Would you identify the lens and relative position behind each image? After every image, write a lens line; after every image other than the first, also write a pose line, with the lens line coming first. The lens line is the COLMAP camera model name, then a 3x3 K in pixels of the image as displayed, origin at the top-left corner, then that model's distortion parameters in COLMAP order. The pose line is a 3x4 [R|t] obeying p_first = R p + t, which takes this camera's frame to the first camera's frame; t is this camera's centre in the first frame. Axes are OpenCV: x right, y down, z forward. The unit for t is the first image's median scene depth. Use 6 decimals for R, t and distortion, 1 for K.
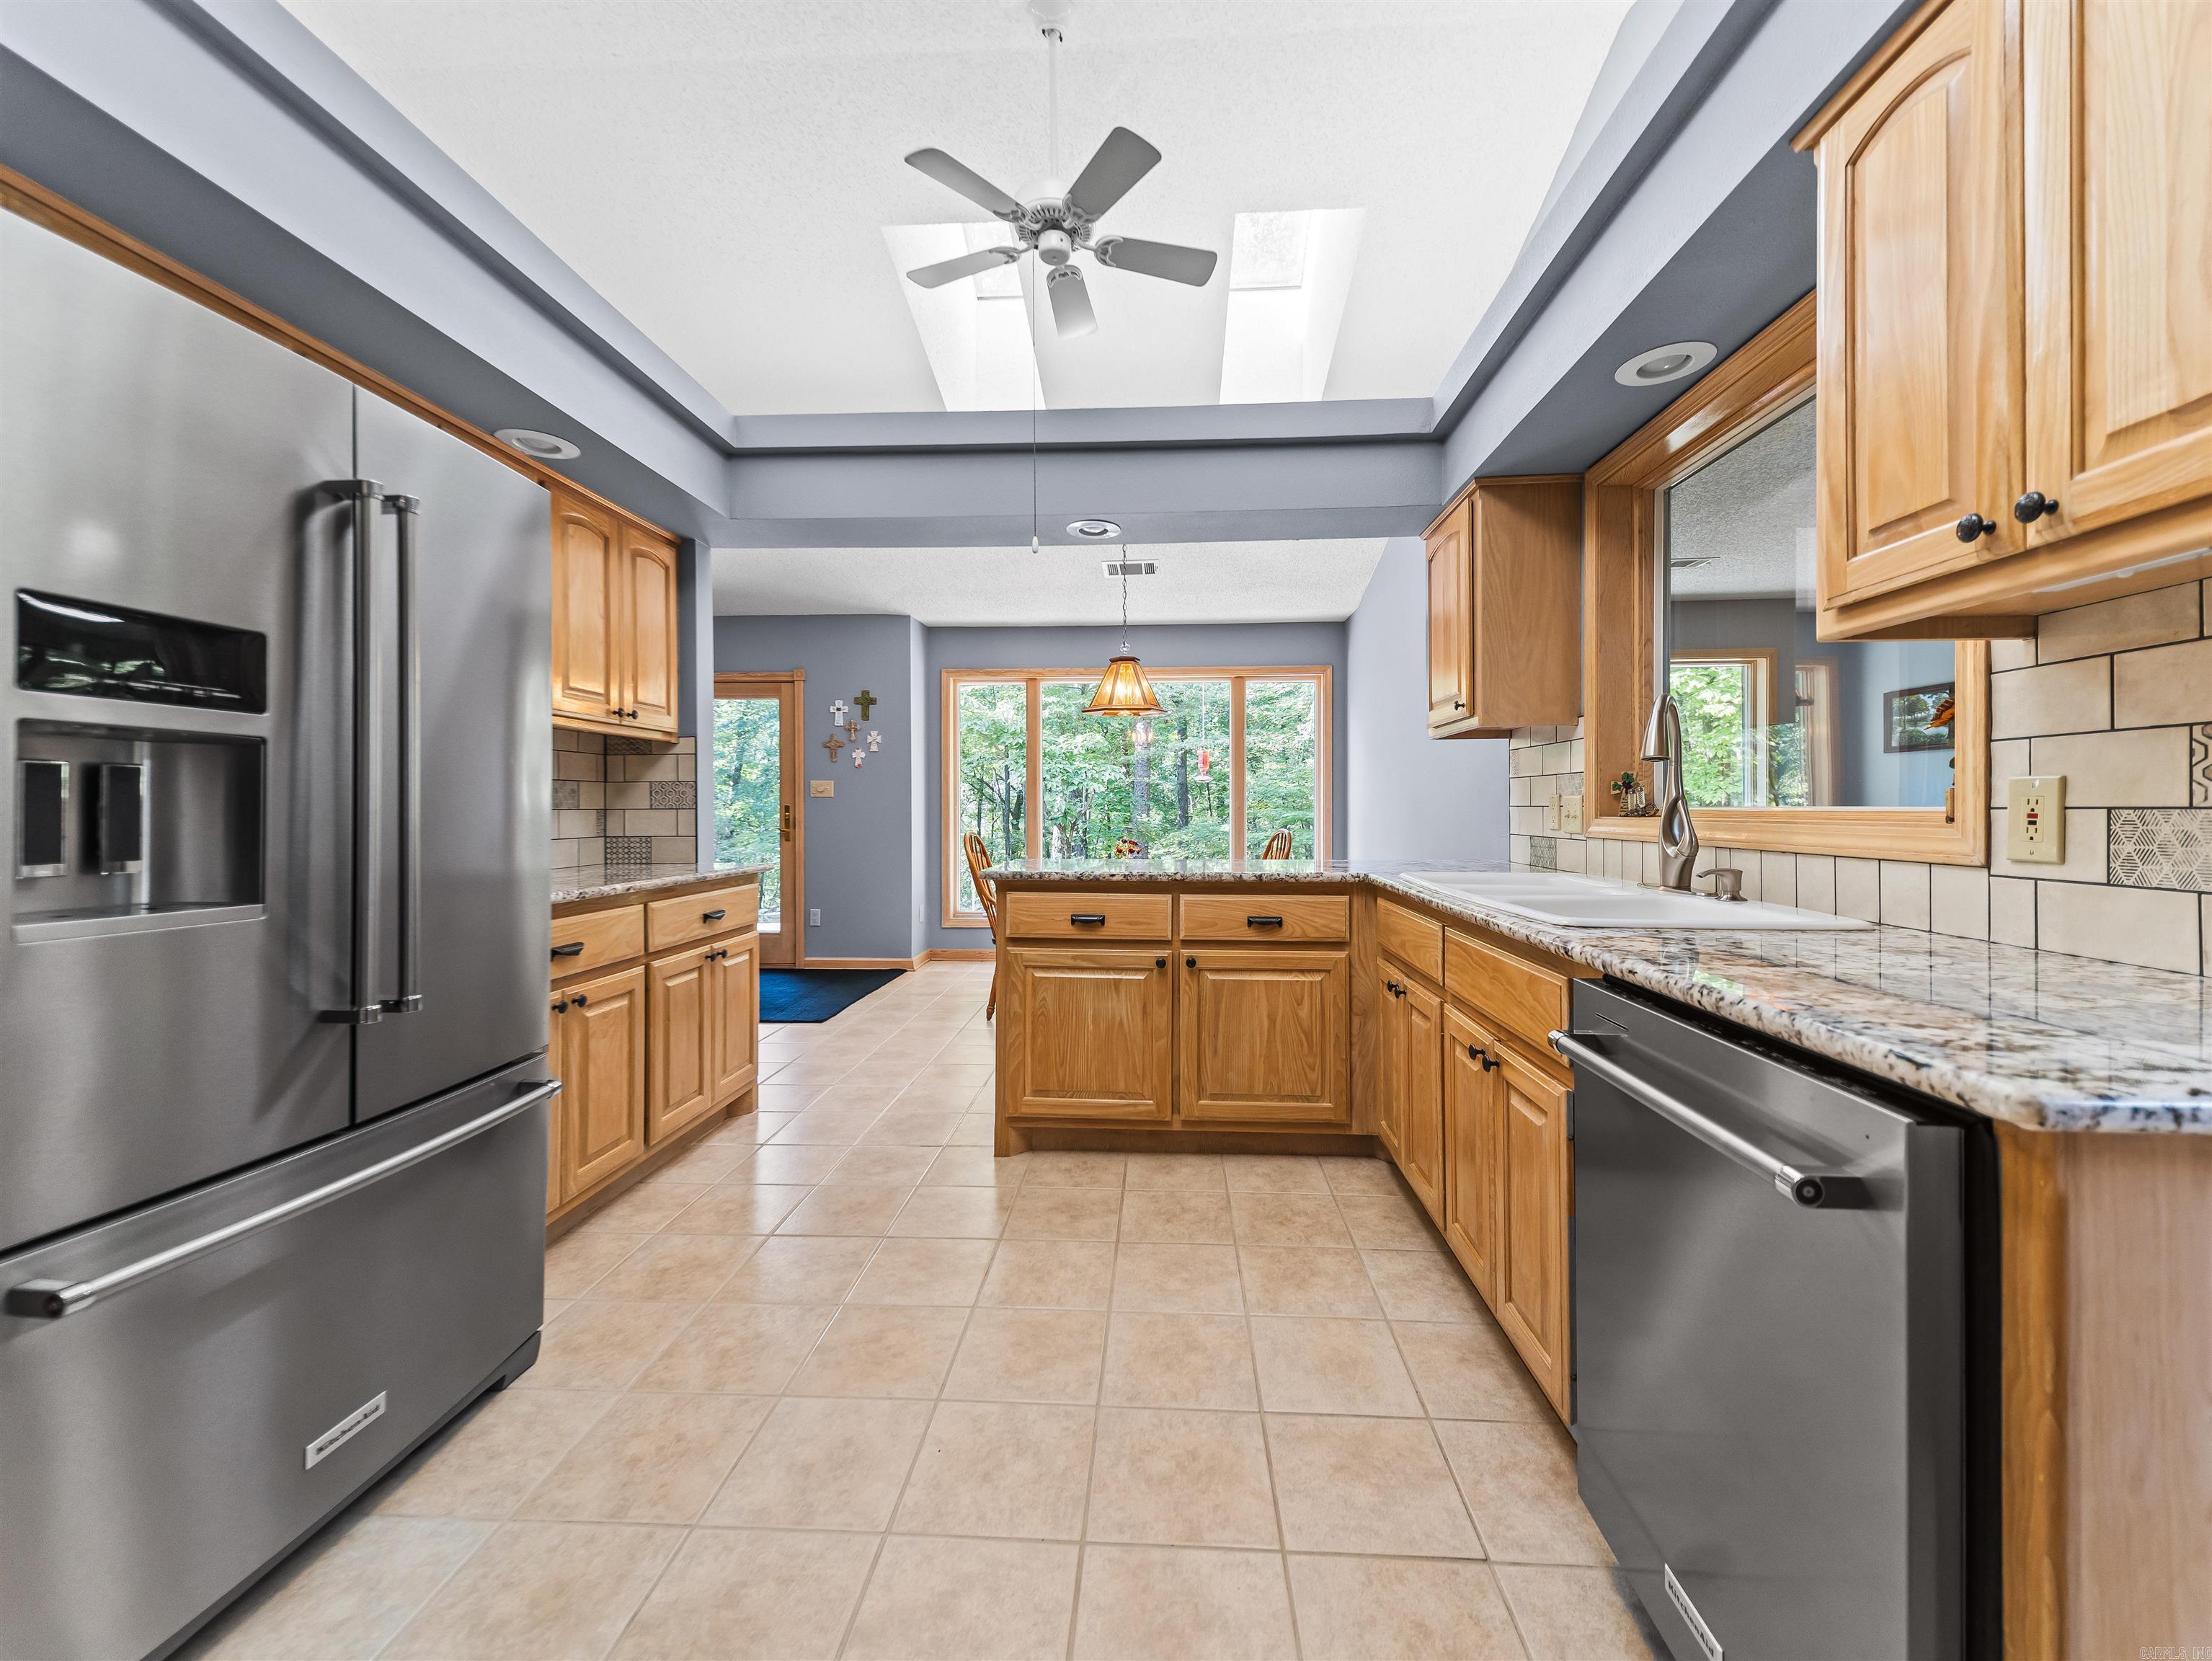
lens RADIAL K [[861.2, 0, 1115.1], [0, 861.2, 810.2], [0, 0, 1]] dist [0.031433, -0.010319]
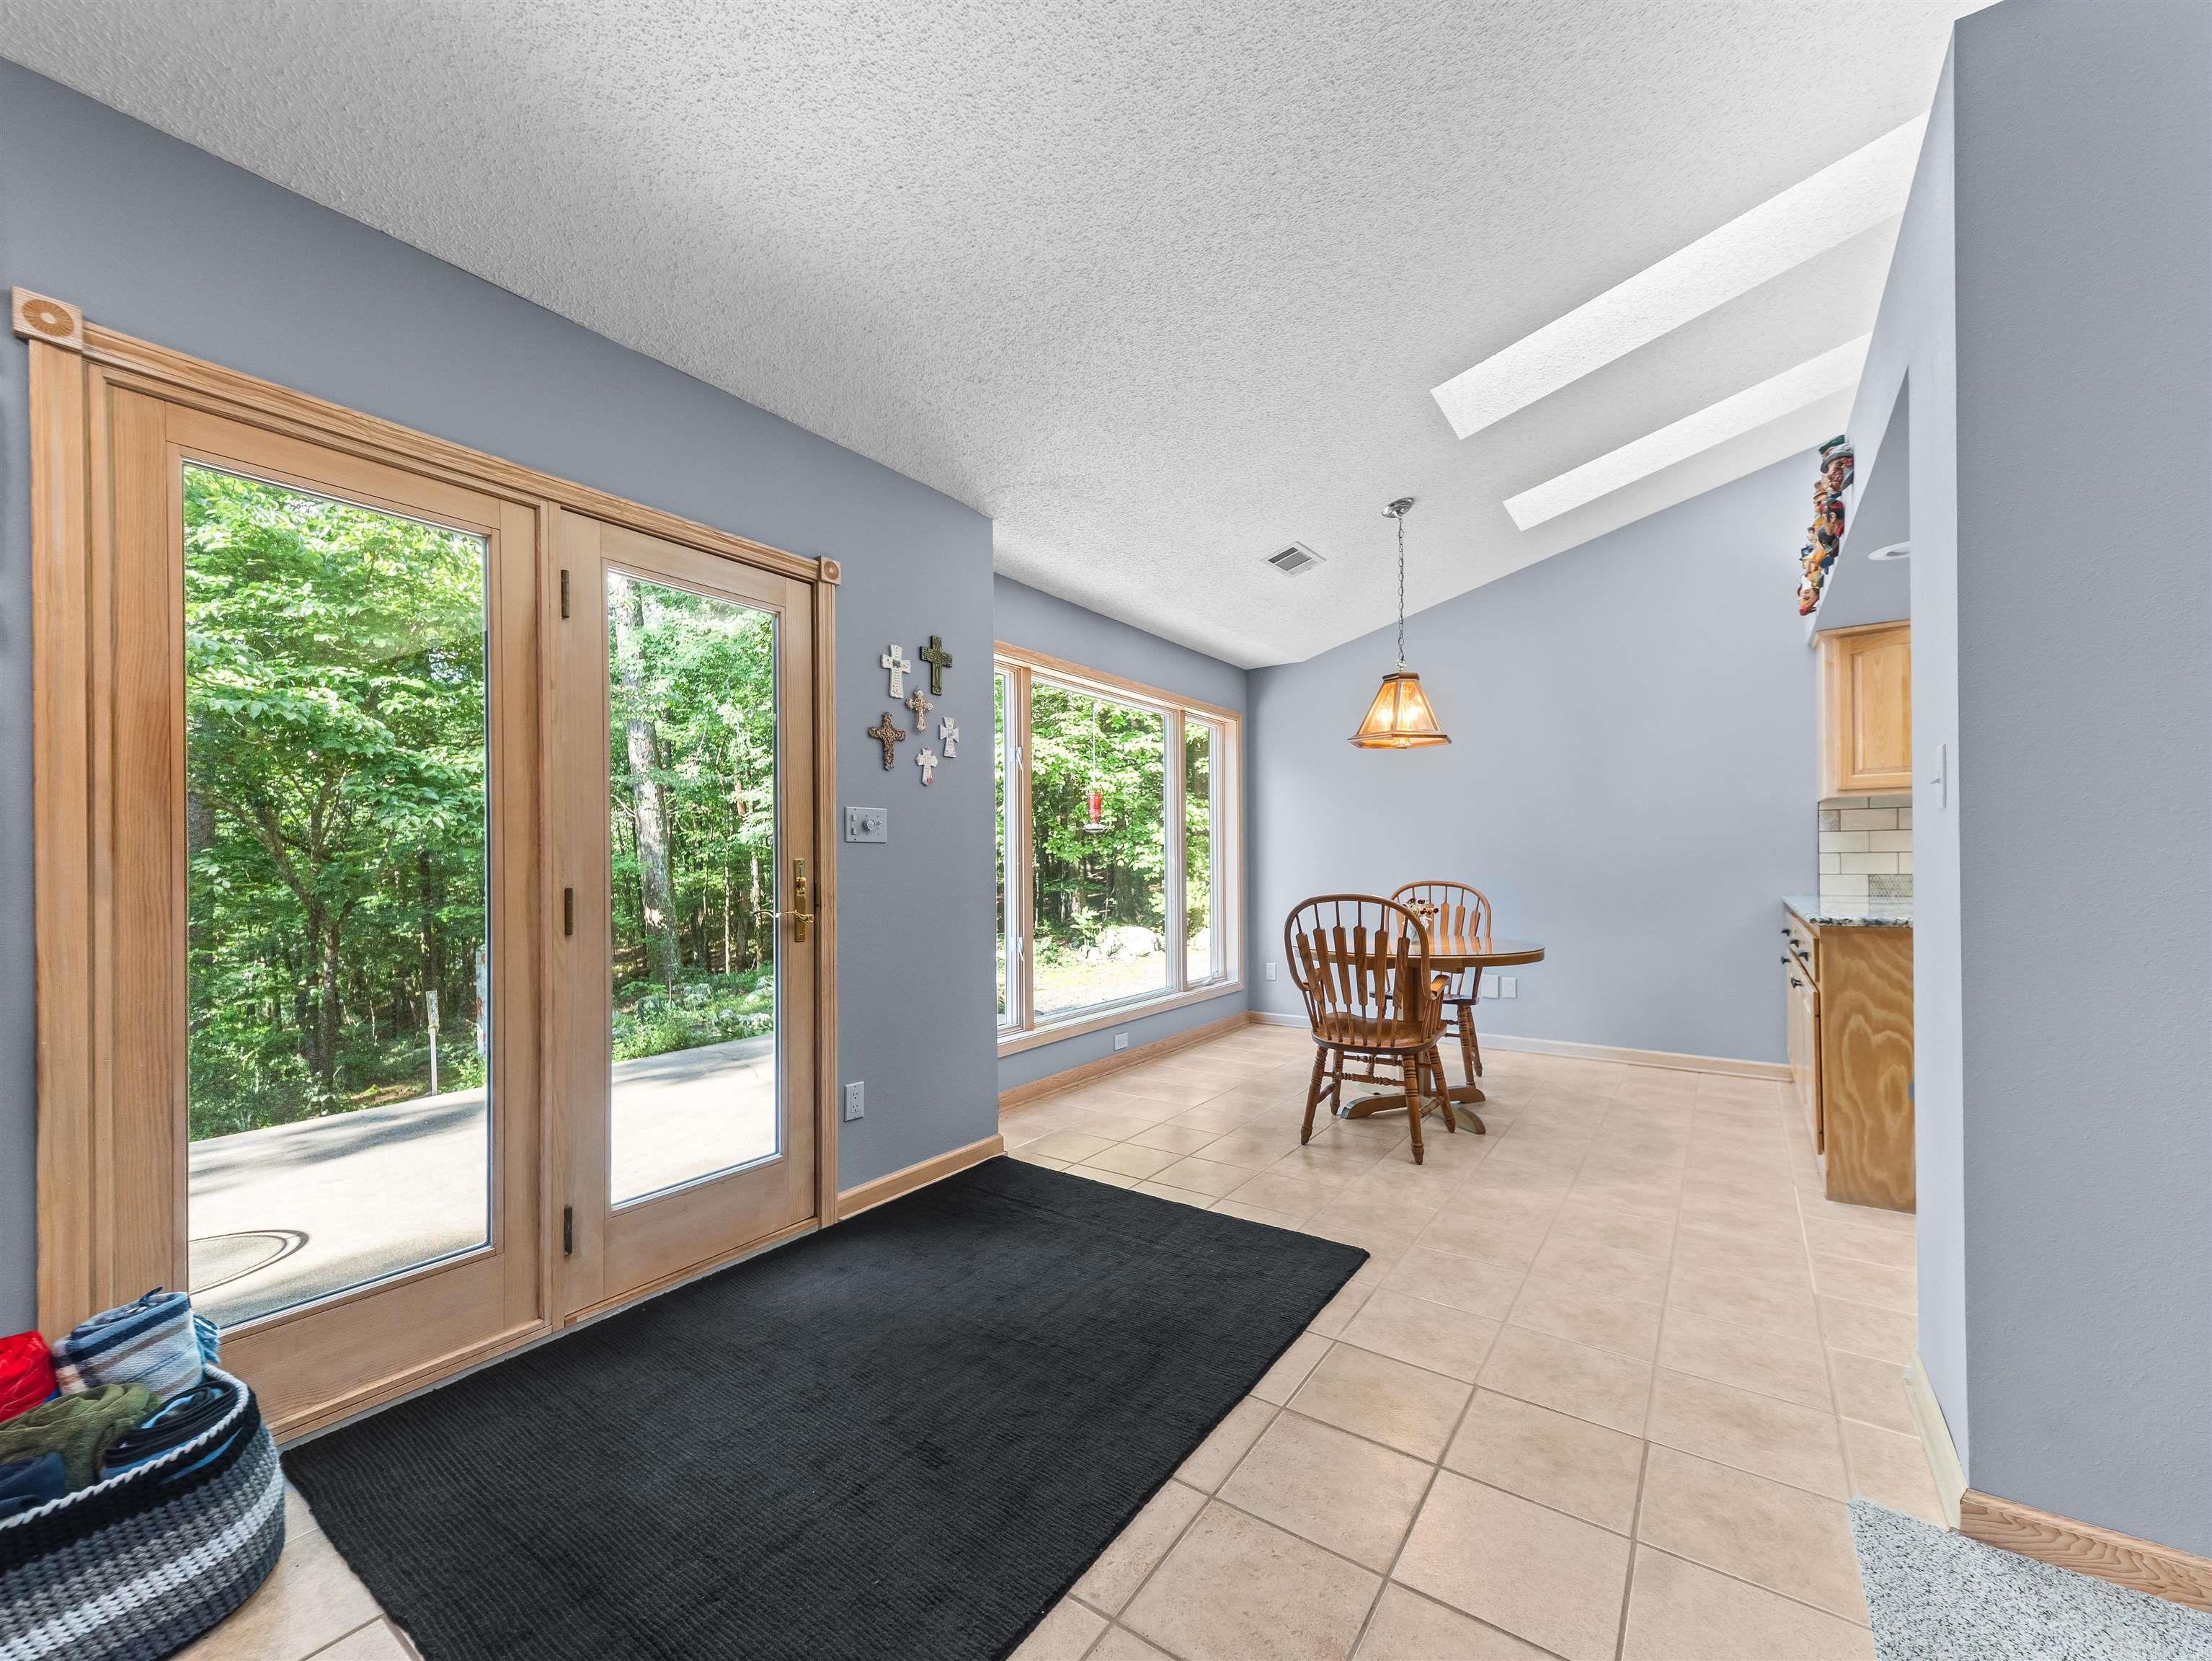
lens RADIAL K [[861.2, 0, 1092.7], [0, 861.2, 857.6], [0, 0, 1]] dist [0.031433, -0.010319]
pose [[0.547828, -0.000130, 0.836591, -1.823107], [0.015221, 0.999836, -0.009812, -0.000052], [-0.836452, 0.018109, 0.547740, 1.741226]]
